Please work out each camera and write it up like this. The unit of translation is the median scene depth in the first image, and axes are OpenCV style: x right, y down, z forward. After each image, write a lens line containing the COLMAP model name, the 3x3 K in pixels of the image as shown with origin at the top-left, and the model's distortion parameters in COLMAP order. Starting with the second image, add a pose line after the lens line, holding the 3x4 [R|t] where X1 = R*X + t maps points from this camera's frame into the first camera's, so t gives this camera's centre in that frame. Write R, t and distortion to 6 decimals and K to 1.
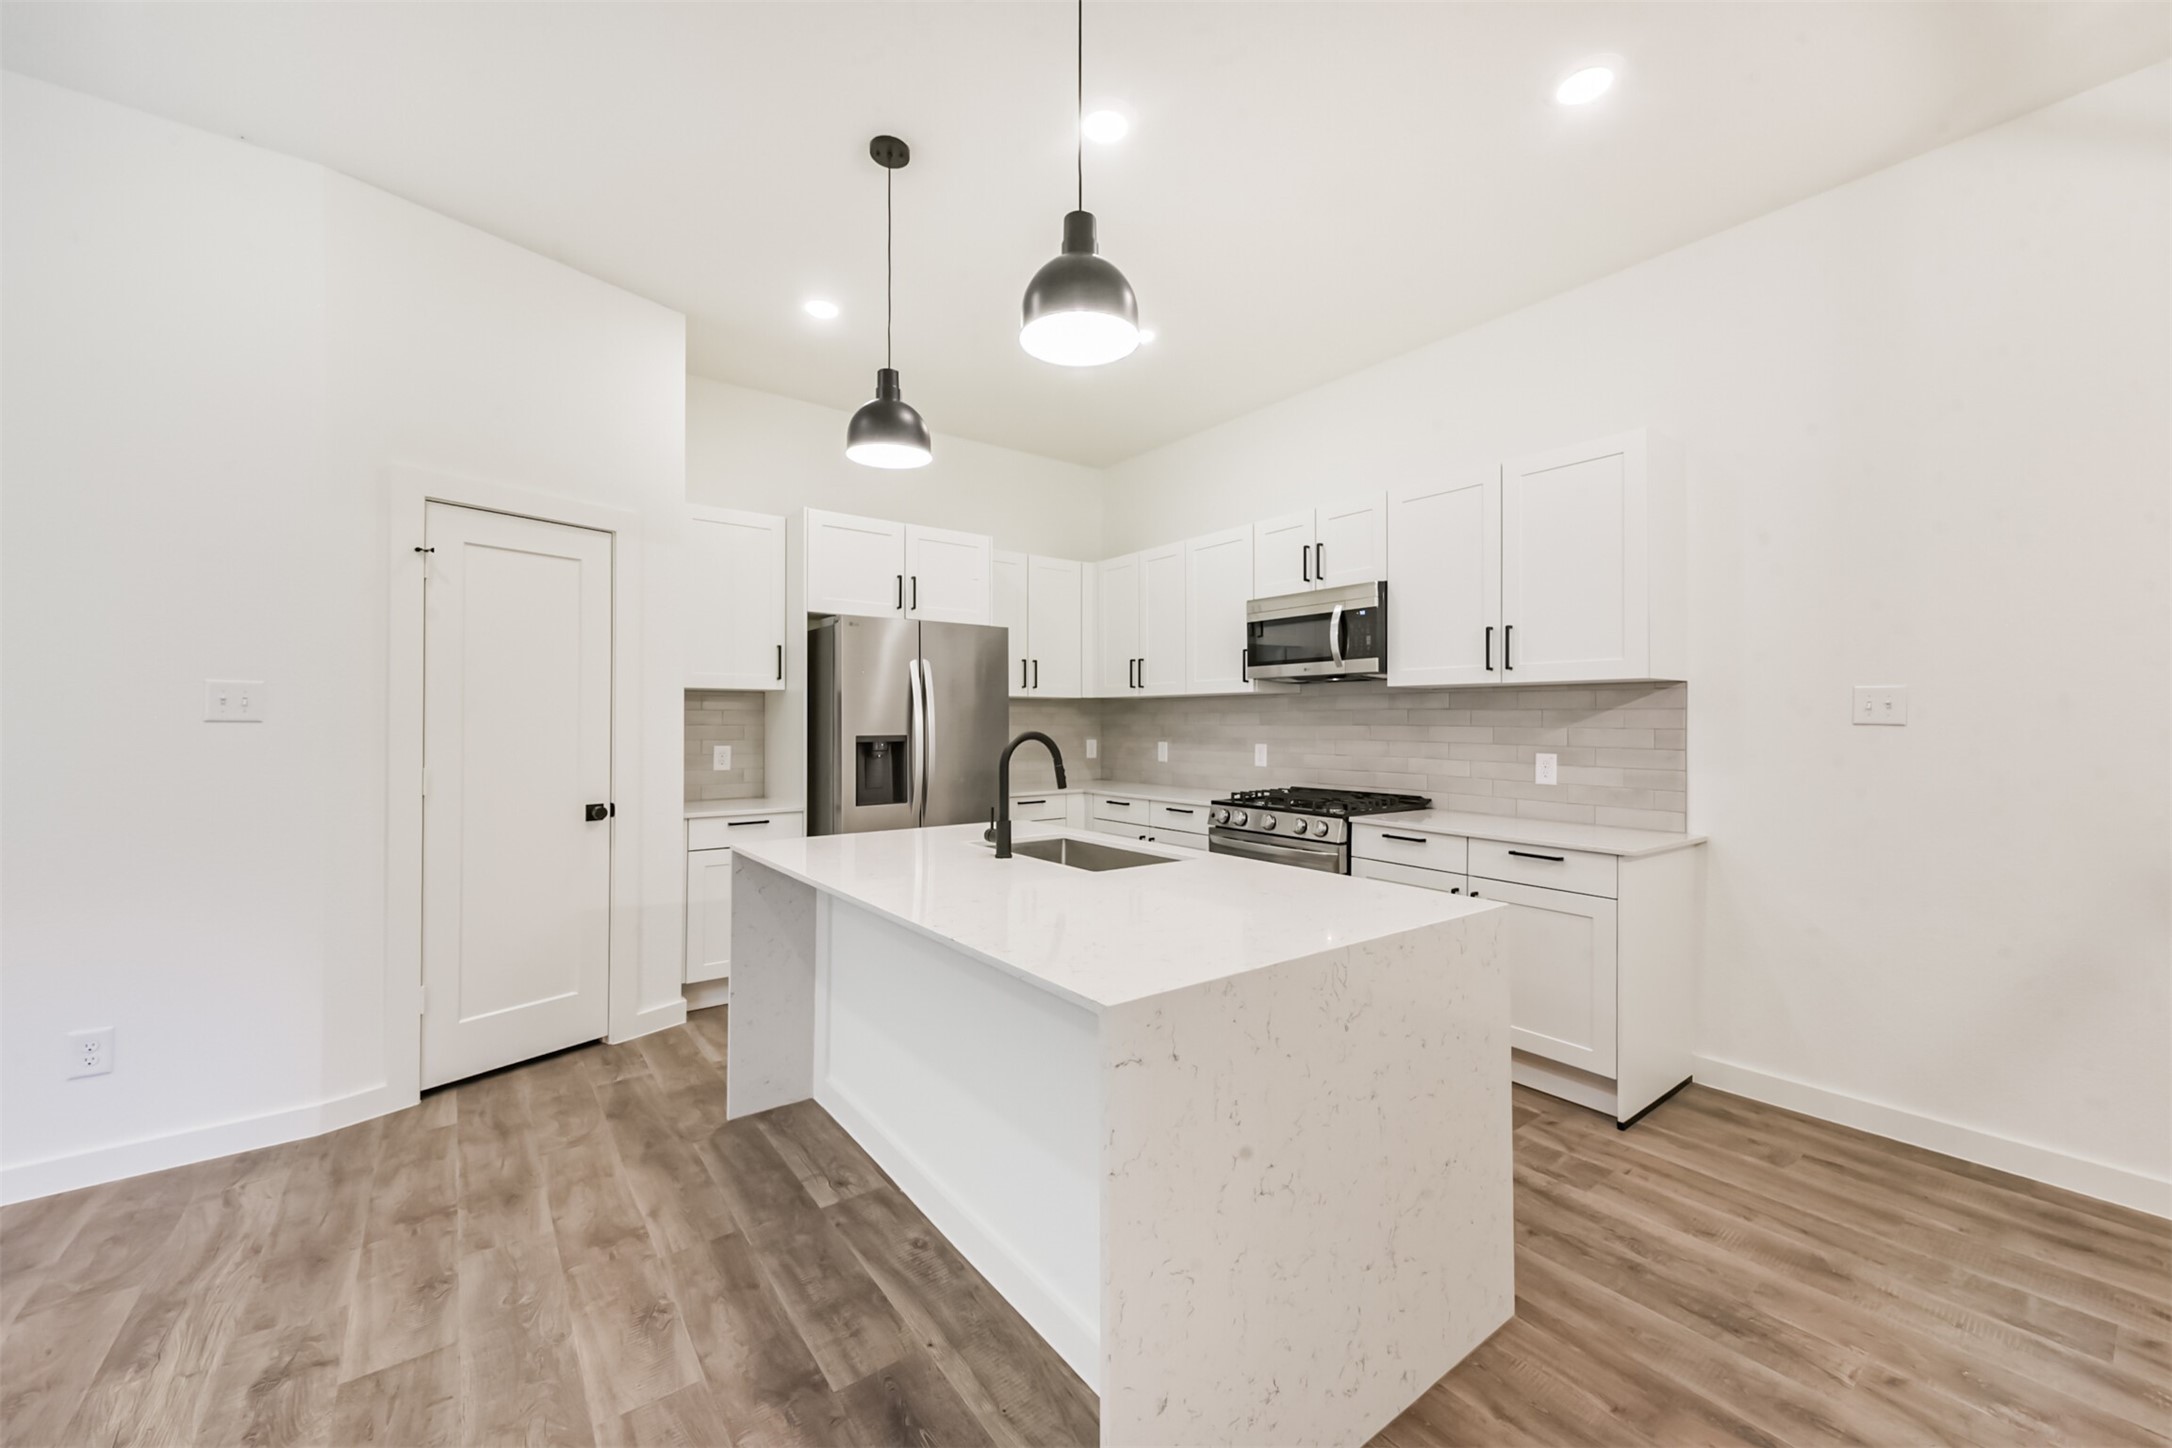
lens RADIAL K [[841.6, 0, 1094.2], [0, 841.6, 708.9], [0, 0, 1]] dist [0.007688, -0.000574]
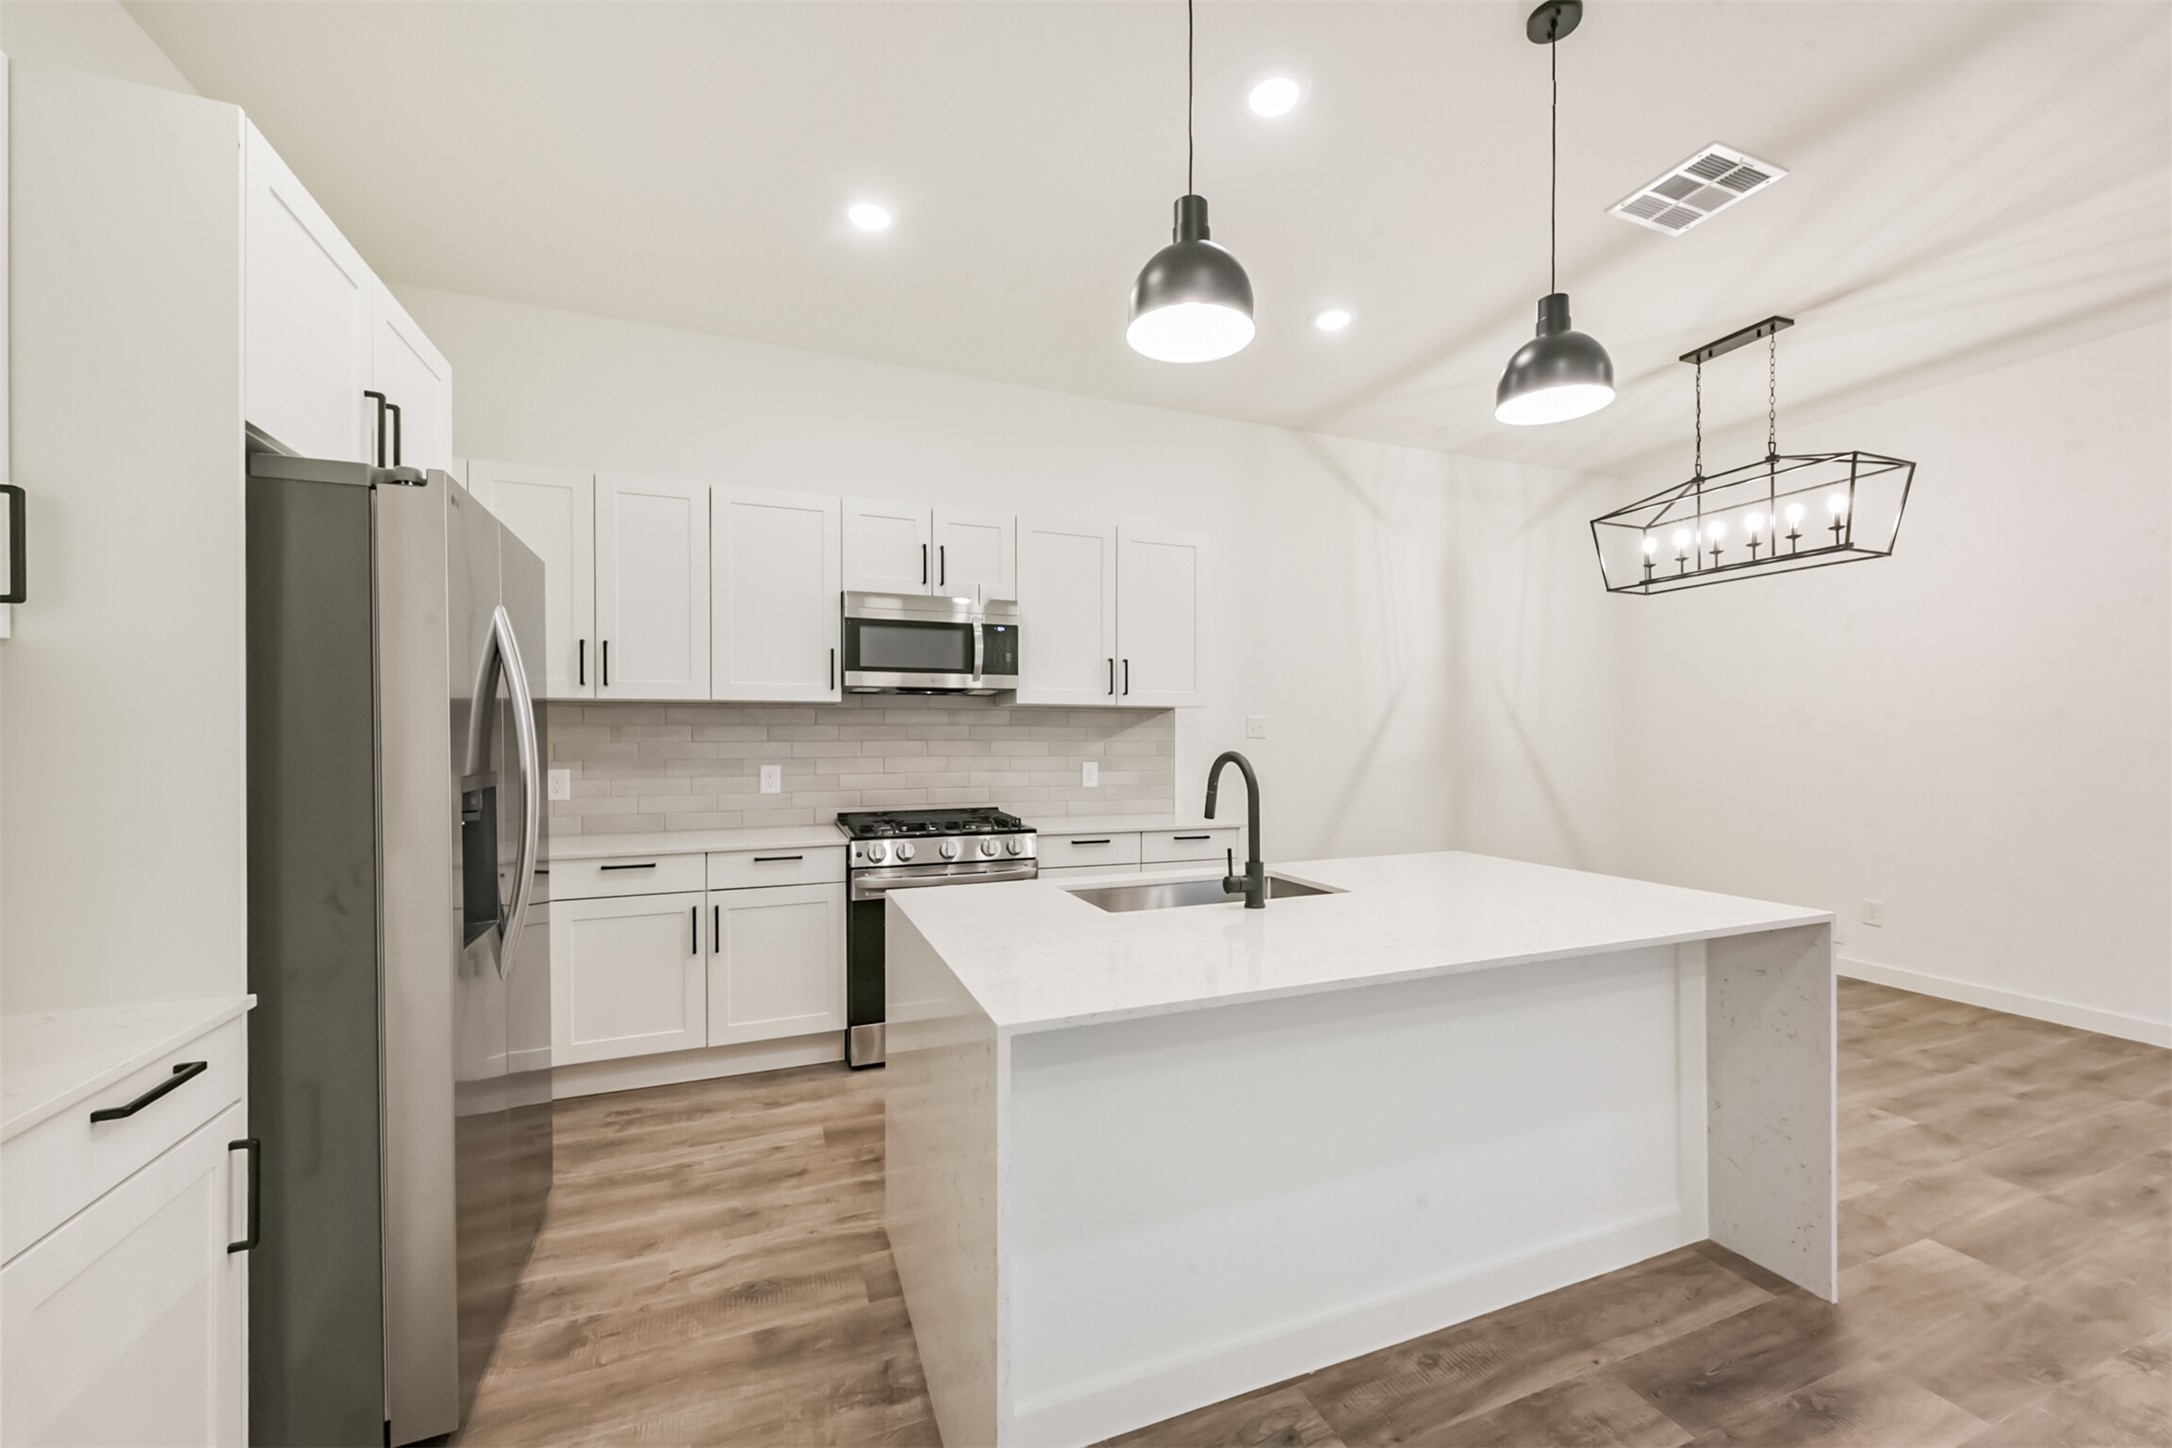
lens RADIAL K [[839.2, 0, 1092.3], [0, 839.2, 737.7], [0, 0, 1]] dist [-0.000282, -0.000278]
pose [[0.271300, -0.005632, 0.962478, -0.701506], [-0.013781, 0.999858, 0.009735, 0.004882], [-0.962396, -0.015905, 0.271184, 0.704982]]
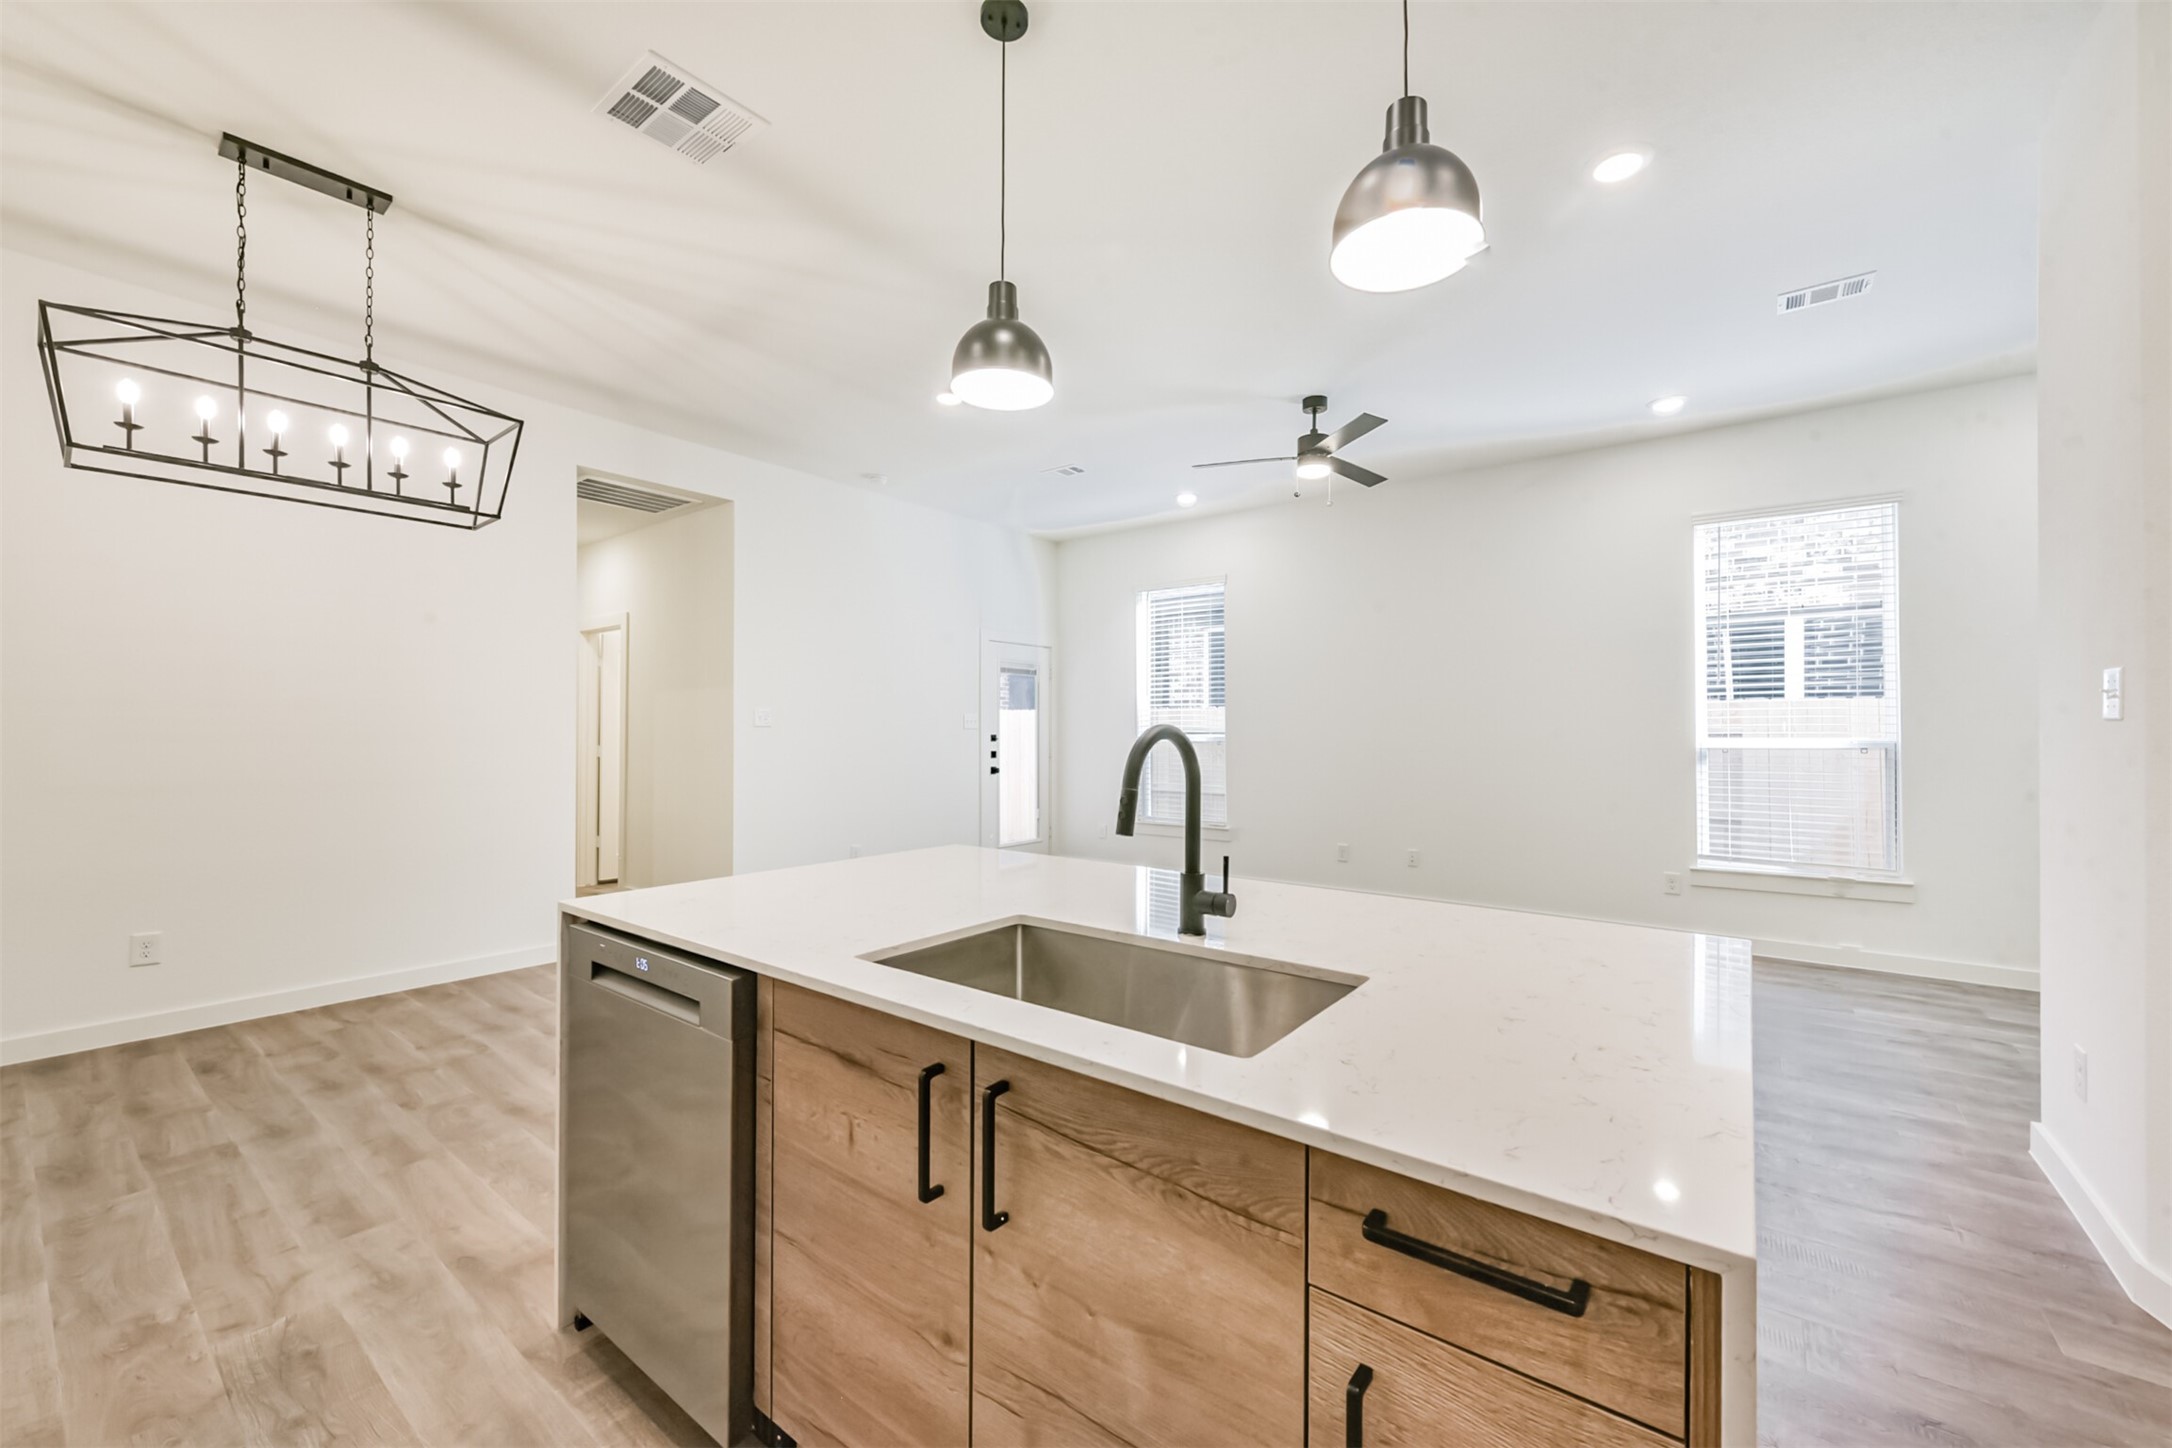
lens RADIAL K [[853.1, 0, 1094.0], [0, 853.1, 726.8], [0, 0, 1]] dist [-0.000231, -0.000207]
pose [[-0.964862, -0.006302, -0.262680, 0.092552], [-0.000398, 0.999746, -0.022520, 0.031982], [0.262755, -0.021624, -0.964620, 1.190829]]
